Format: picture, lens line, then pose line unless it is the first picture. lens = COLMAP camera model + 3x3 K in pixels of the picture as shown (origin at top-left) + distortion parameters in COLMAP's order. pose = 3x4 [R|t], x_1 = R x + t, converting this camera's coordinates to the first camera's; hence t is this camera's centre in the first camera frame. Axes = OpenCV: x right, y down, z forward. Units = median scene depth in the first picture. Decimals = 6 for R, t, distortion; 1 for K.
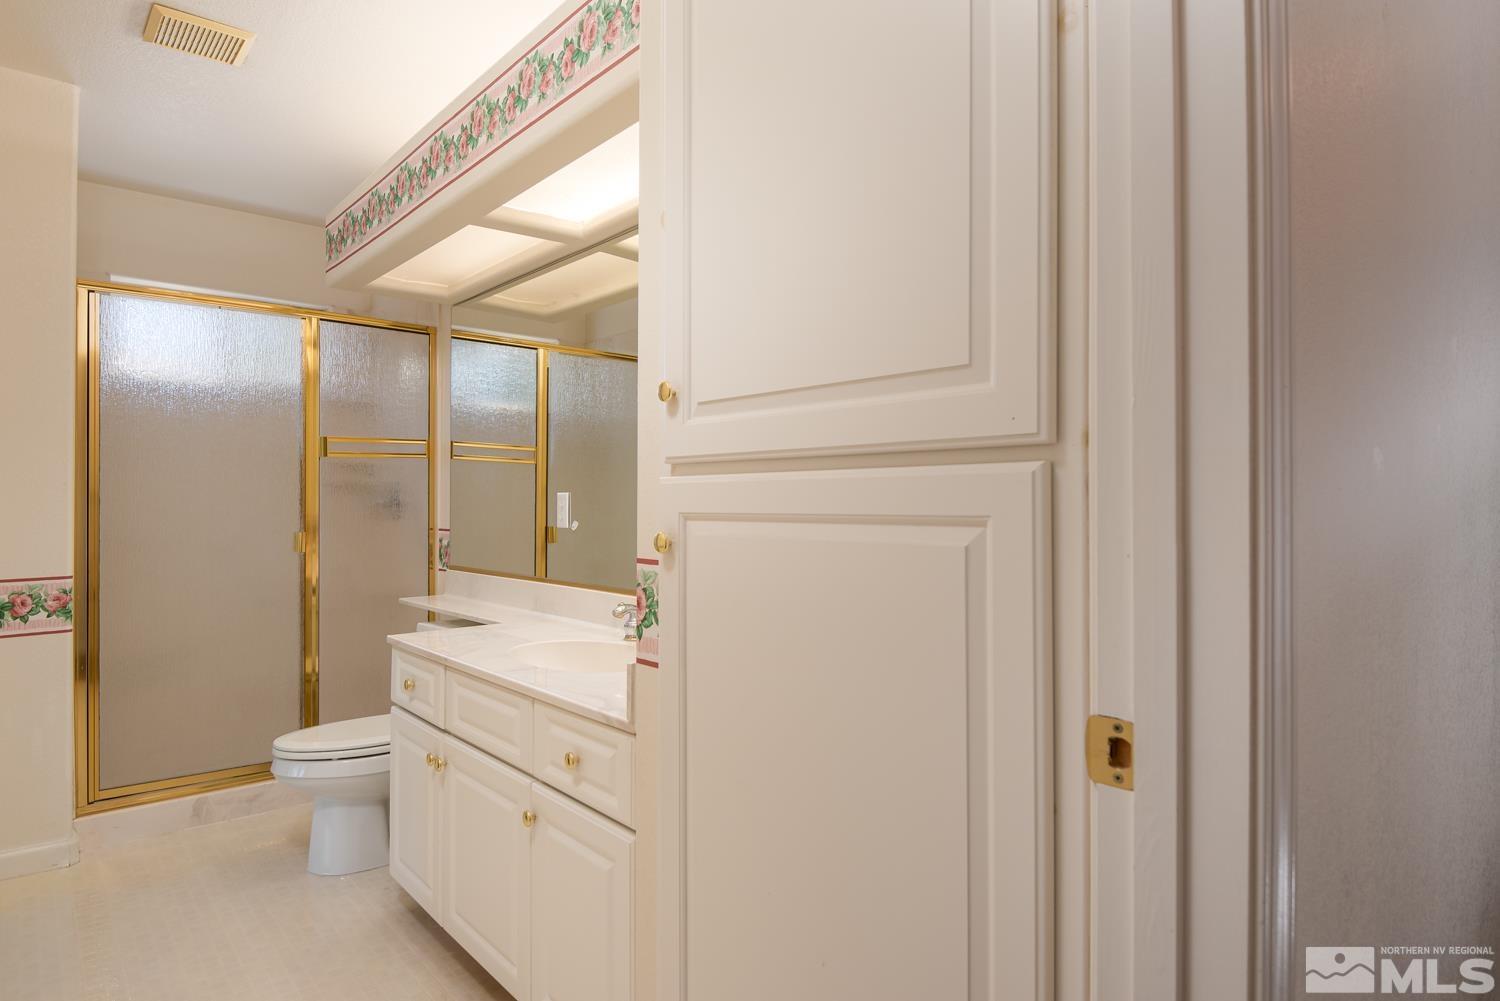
lens RADIAL K [[827.2, 0, 745.4], [0, 827.2, 492.7], [0, 0, 1]] dist [0.000910, -0.025503]
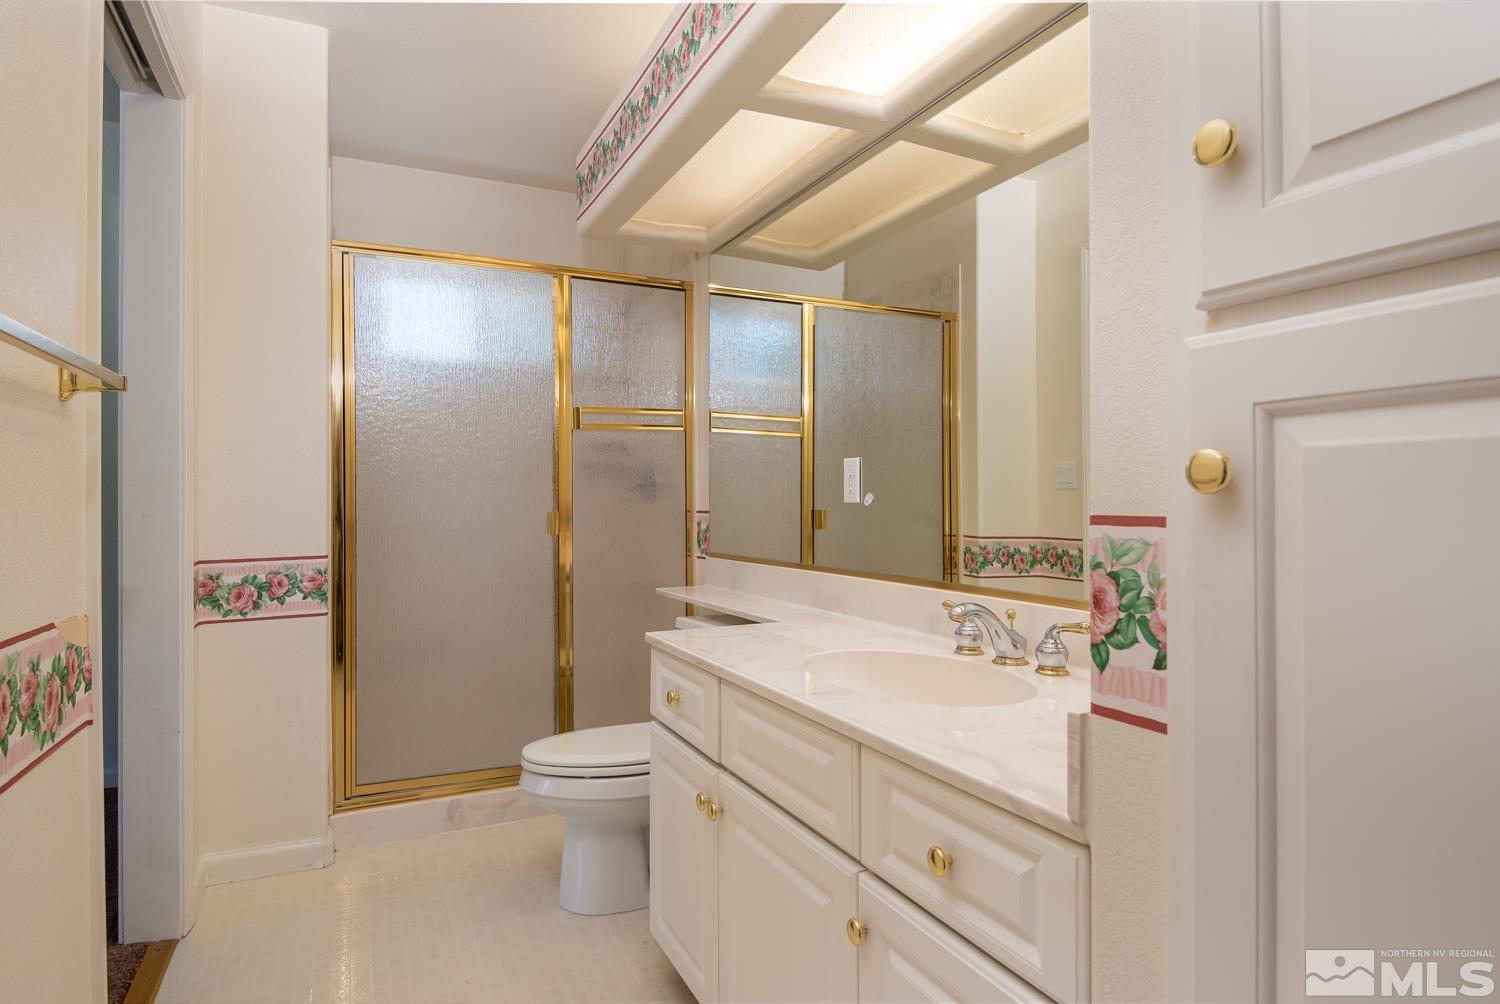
lens RADIAL K [[827.2, 0, 745.4], [0, 827.2, 494.2], [0, 0, 1]] dist [0.000910, -0.025503]
pose [[0.960951, -0.005771, -0.276659, -0.105924], [0.006579, 0.999976, 0.001993, 0.033733], [0.276641, -0.003736, 0.960966, 0.230755]]
